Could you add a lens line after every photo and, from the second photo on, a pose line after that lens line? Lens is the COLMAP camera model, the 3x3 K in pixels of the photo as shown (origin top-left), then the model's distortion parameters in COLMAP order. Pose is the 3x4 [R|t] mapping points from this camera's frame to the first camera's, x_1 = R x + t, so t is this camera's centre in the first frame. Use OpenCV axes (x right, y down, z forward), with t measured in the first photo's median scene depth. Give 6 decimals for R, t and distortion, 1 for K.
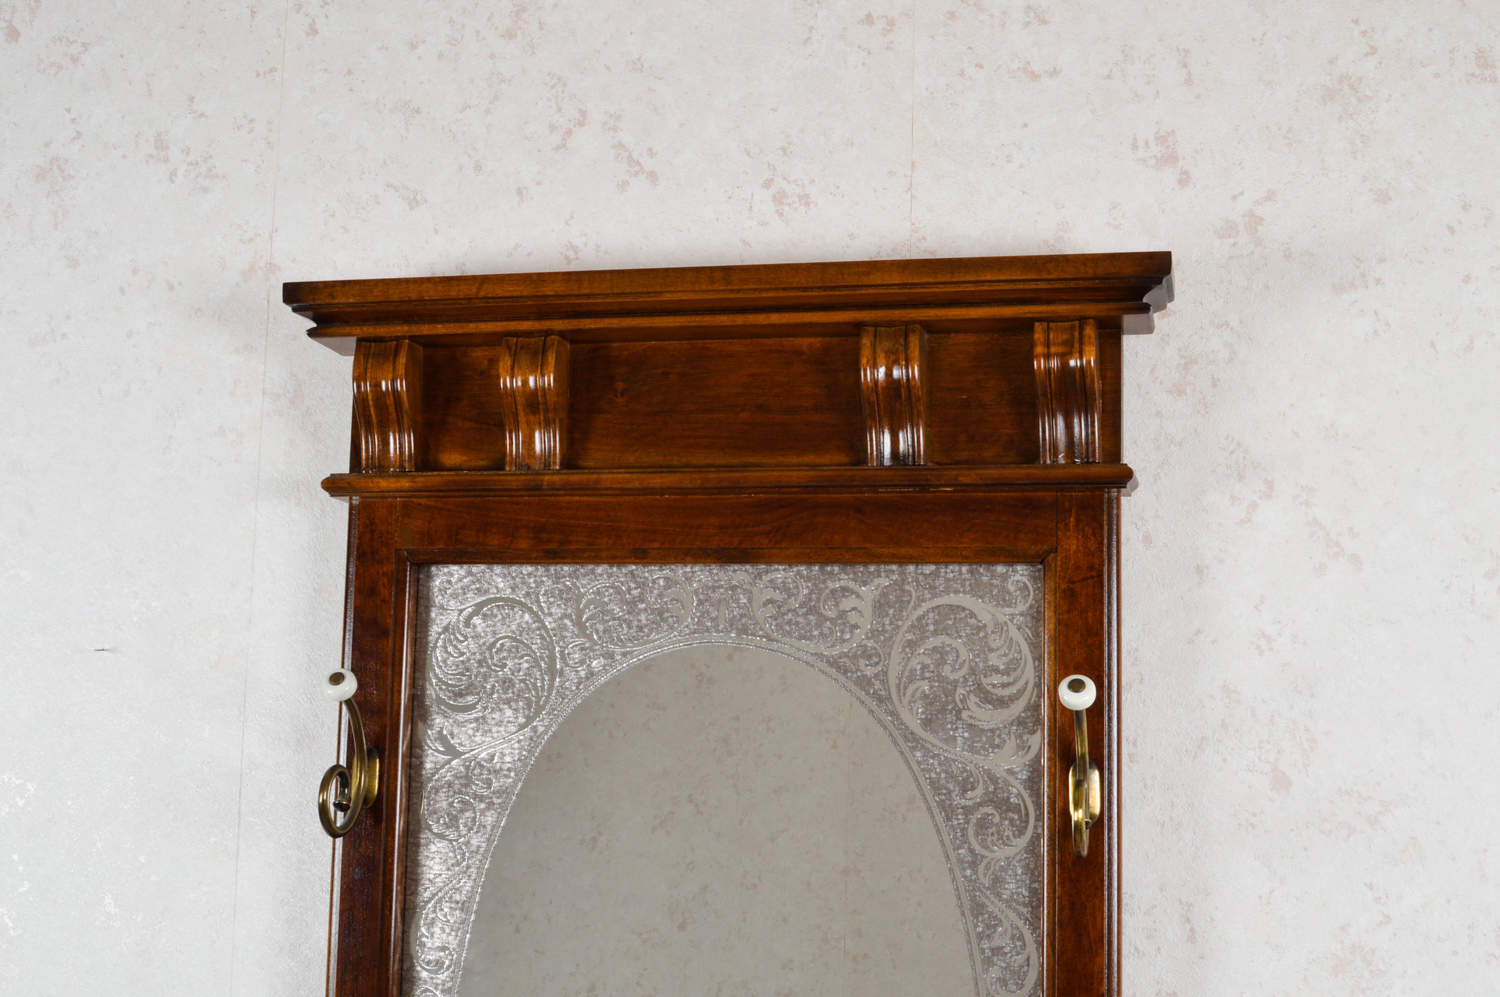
lens RADIAL K [[2089.5, 0, 796.0], [0, 2089.5, 510.6], [0, 0, 1]] dist [-0.125119, 0.000000]
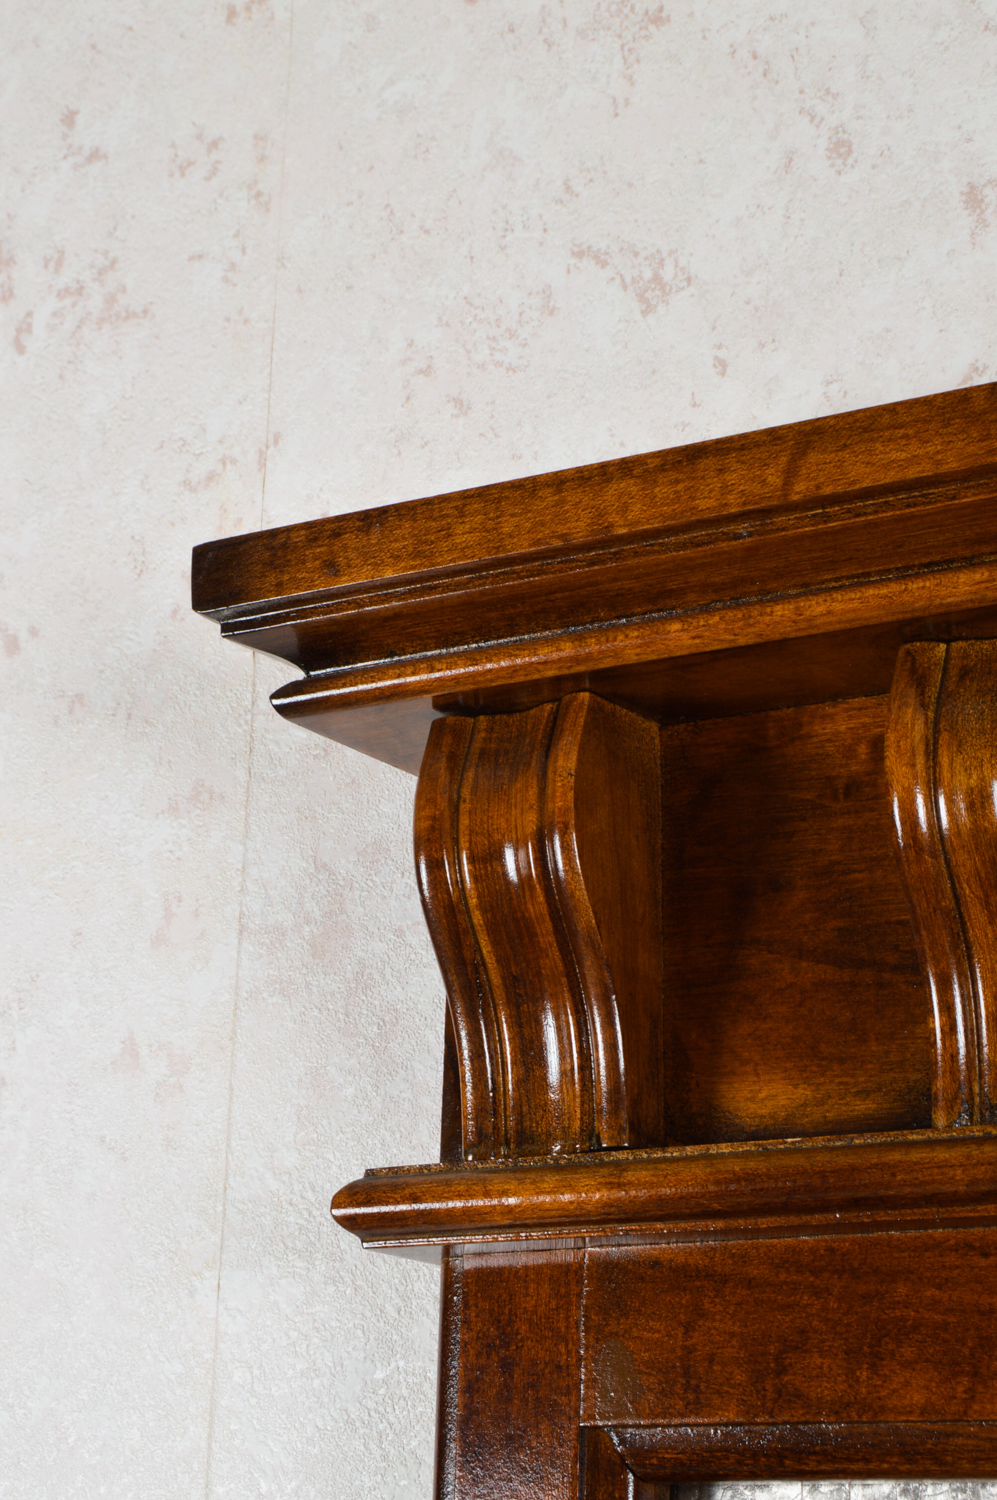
lens RADIAL K [[3416.3, 0, 498.8], [0, 3416.3, 746.1], [0, 0, 1]] dist [-0.038845, 0.000000]
pose [[0.926885, -0.090022, -0.364390, -0.025402], [0.036171, 0.987717, -0.152008, -0.002875], [0.373598, 0.127714, 0.918757, 0.558429]]
